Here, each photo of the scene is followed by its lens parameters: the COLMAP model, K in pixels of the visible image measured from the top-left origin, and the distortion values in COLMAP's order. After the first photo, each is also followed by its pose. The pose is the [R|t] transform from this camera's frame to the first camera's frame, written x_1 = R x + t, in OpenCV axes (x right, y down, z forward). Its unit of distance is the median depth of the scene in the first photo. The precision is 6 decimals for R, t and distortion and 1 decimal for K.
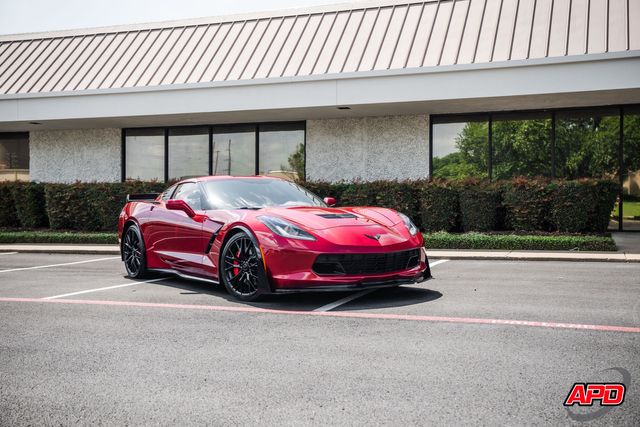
lens RADIAL K [[730.6, 0, 320.0], [0, 730.6, 213.5], [0, 0, 1]] dist [0.010270, 0.005884]
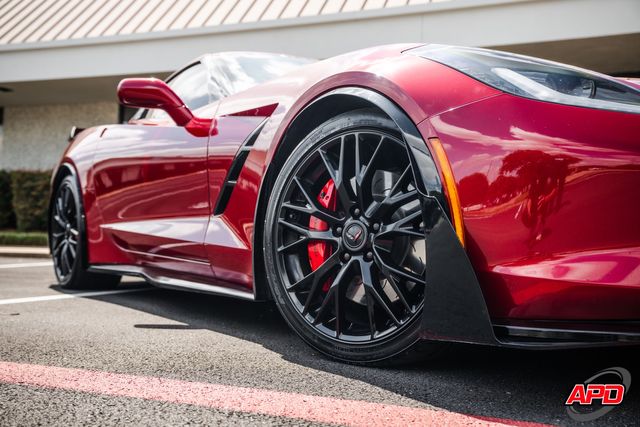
lens RADIAL K [[710.3, 0, 320.0], [0, 710.3, 213.5], [0, 0, 1]] dist [0.007506, 0.009788]
pose [[0.999311, 0.027718, -0.024691, -0.063850], [-0.028843, 0.998504, -0.046460, 0.044962], [0.023367, 0.047140, 0.998615, 0.429773]]
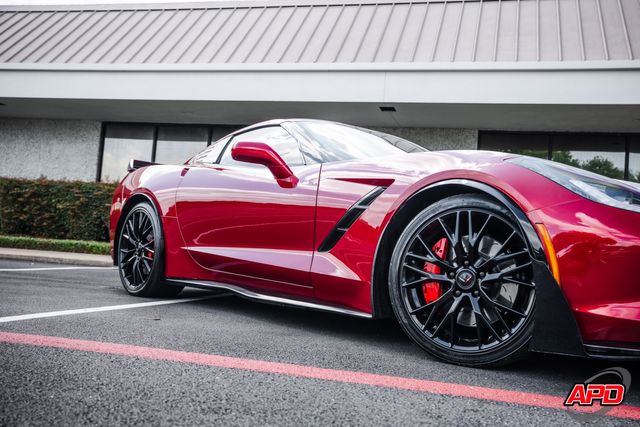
lens RADIAL K [[651.0, 0, 320.0], [0, 651.0, 213.5], [0, 0, 1]] dist [0.004095, 0.014874]
pose [[0.992726, 0.081100, 0.088982, -0.127644], [-0.074829, 0.994617, -0.071684, 0.039815], [-0.094317, 0.064504, 0.993450, 0.377523]]
